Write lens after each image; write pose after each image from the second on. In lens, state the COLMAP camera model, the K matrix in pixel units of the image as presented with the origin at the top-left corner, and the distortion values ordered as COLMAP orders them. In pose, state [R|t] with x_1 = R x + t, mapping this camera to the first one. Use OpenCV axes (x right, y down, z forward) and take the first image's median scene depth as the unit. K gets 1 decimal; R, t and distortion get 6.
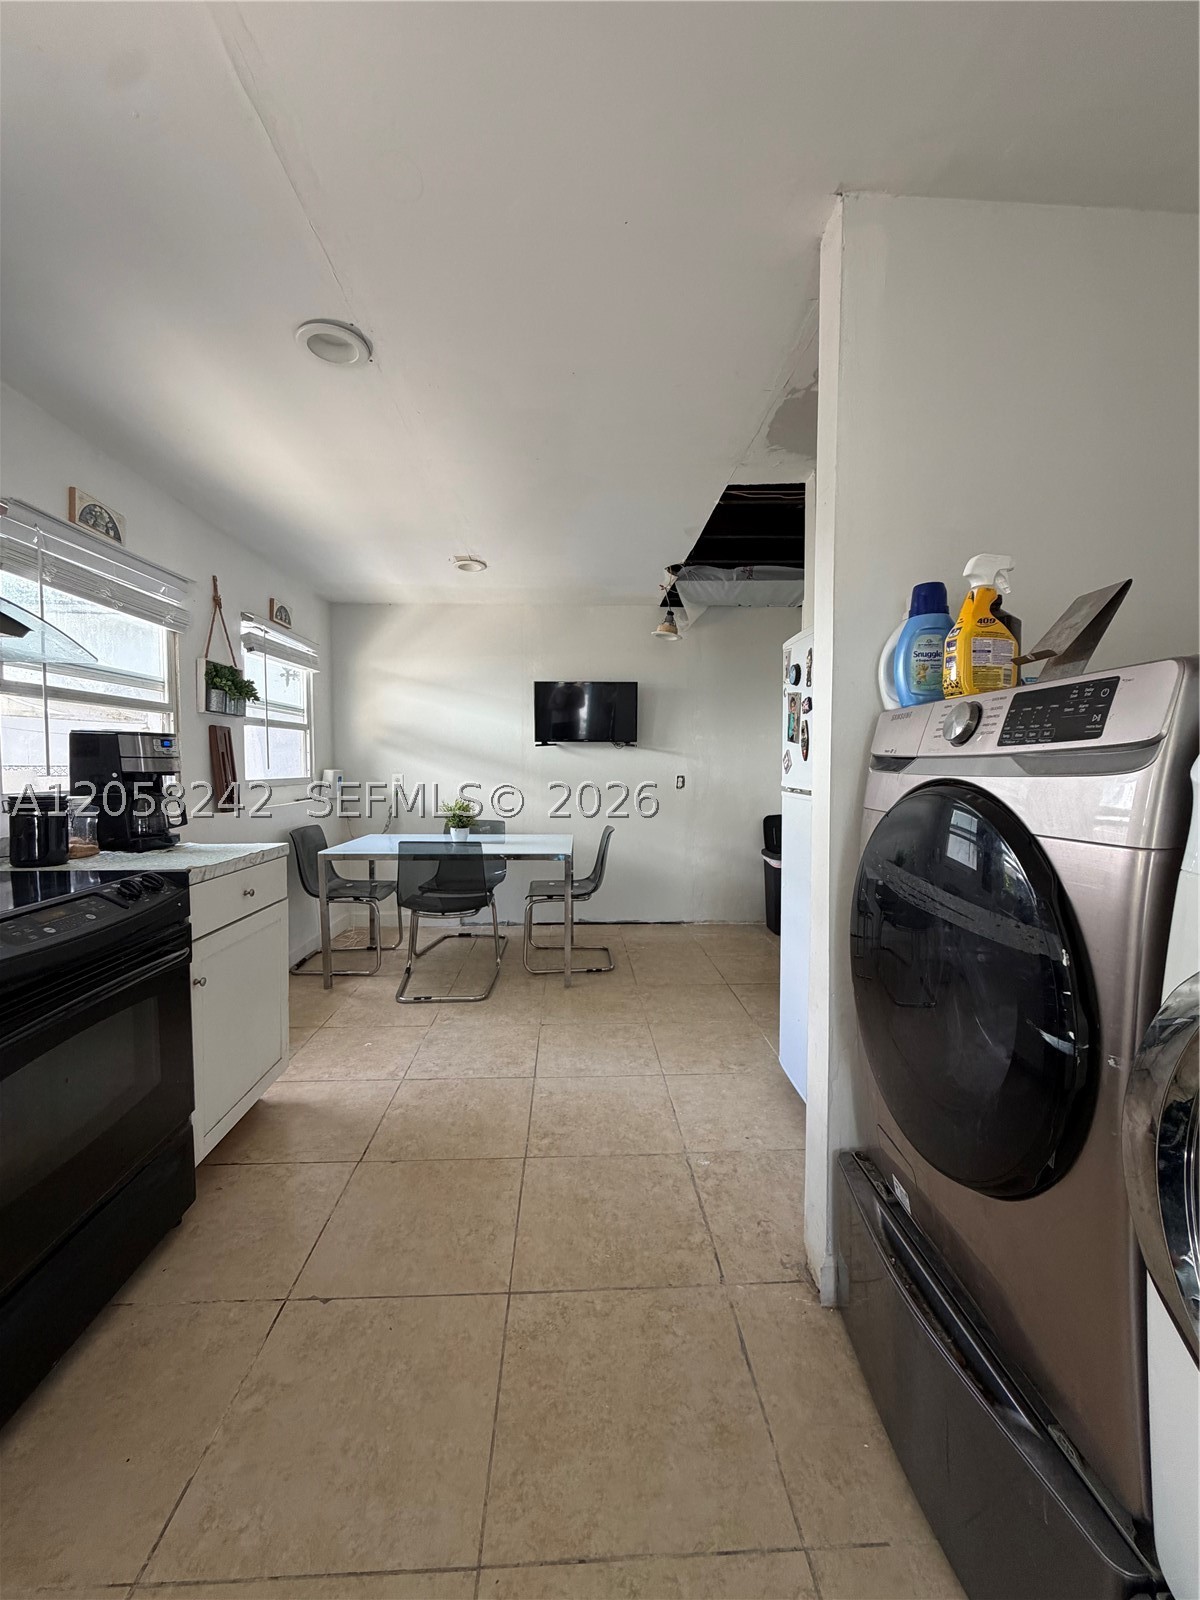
lens RADIAL K [[639.0, 0, 604.2], [0, 639.0, 797.6], [0, 0, 1]] dist [-0.001852, 0.000820]
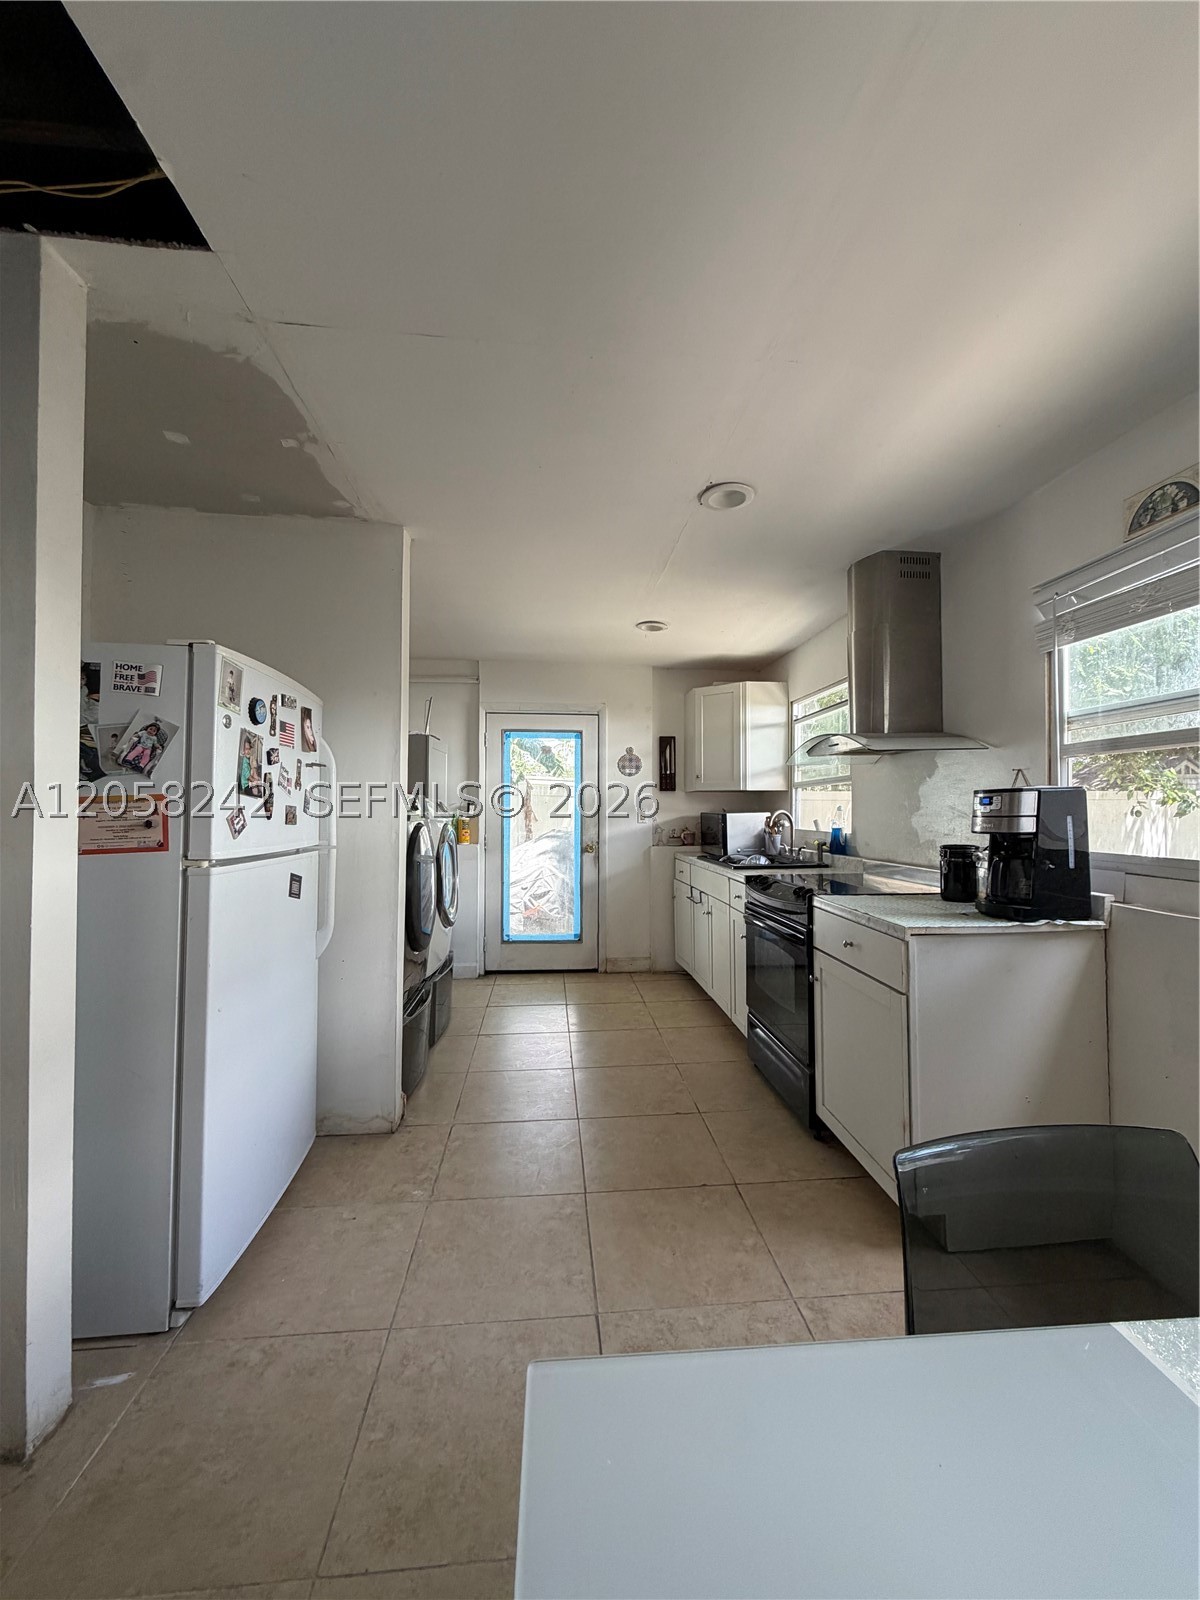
lens RADIAL K [[639.0, 0, 597.5], [0, 639.0, 799.6], [0, 0, 1]] dist [-0.001852, 0.000820]
pose [[-0.999684, -0.001531, -0.025081, -0.129856], [-0.002547, 0.999175, 0.040537, -0.146050], [0.024998, 0.040588, -0.998863, 2.266709]]
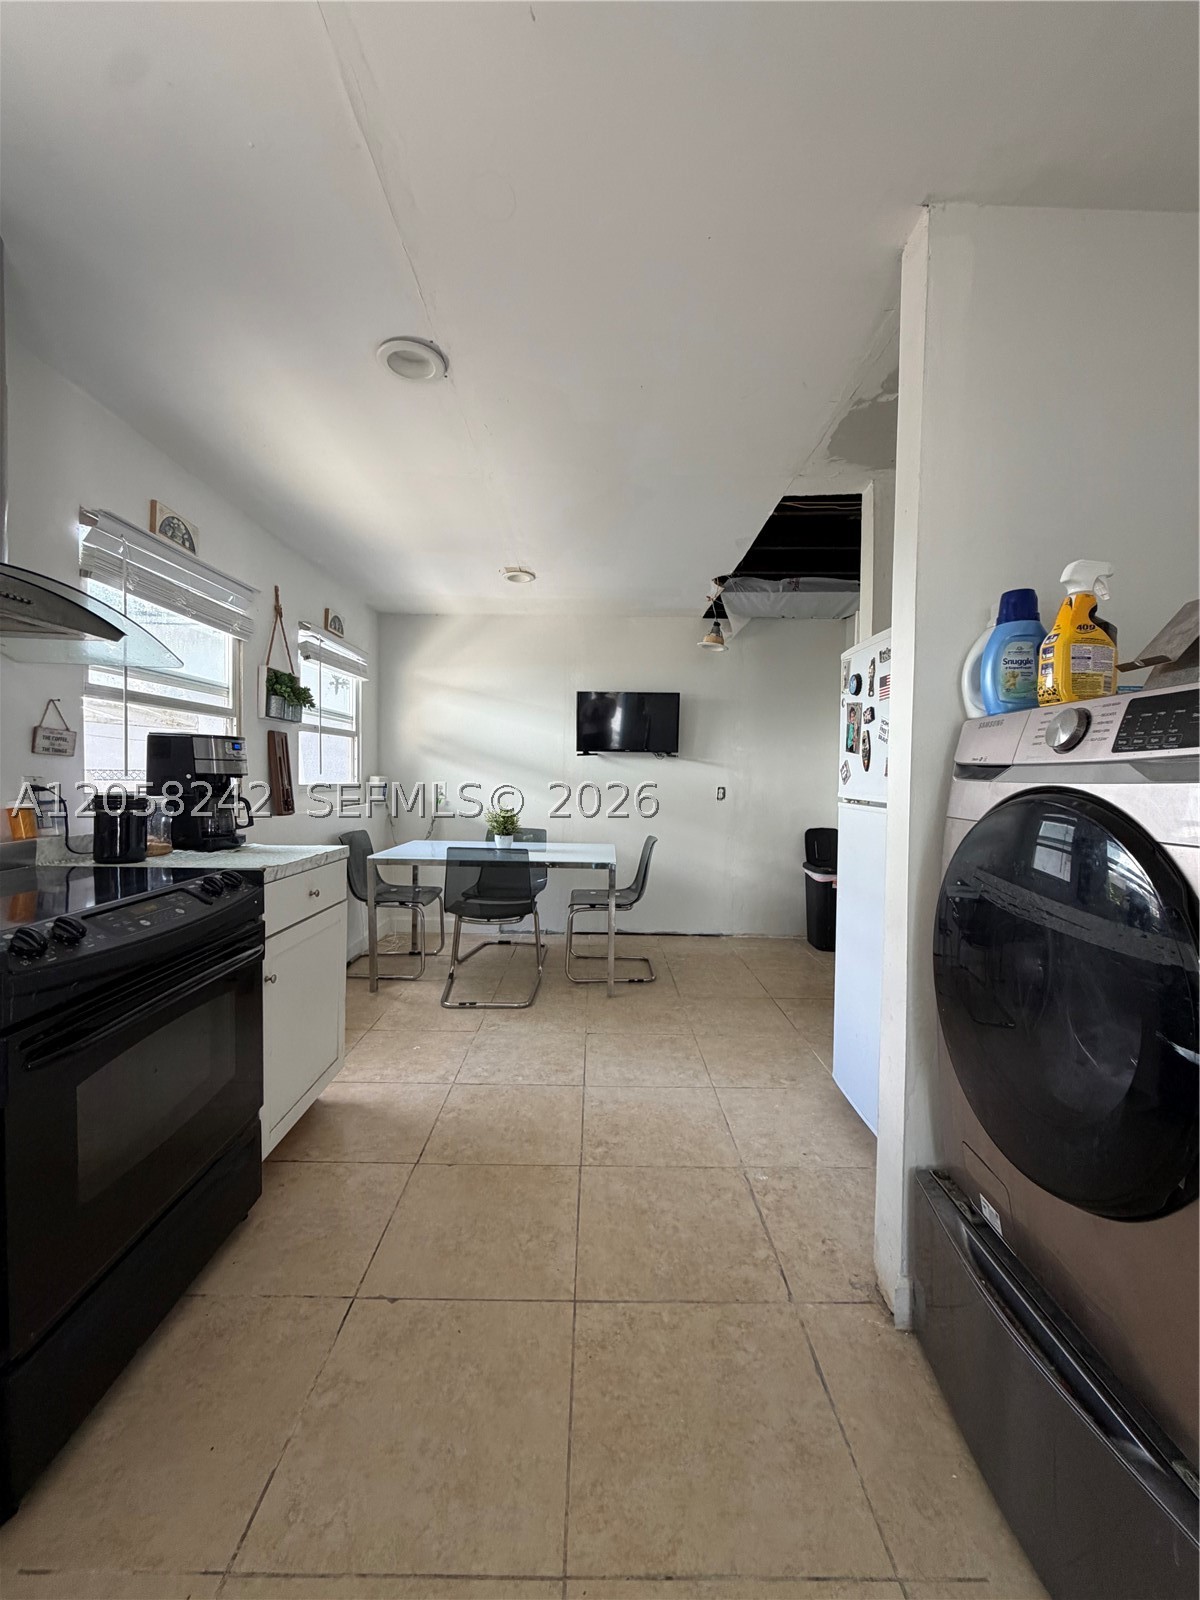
lens RADIAL K [[639.0, 0, 604.2], [0, 639.0, 797.5], [0, 0, 1]] dist [-0.001852, 0.000820]
pose [[0.999118, 0.014263, -0.039499, -0.062165], [-0.015006, 0.999715, -0.018574, 0.009212], [0.039223, 0.019151, 0.999047, -0.004074]]
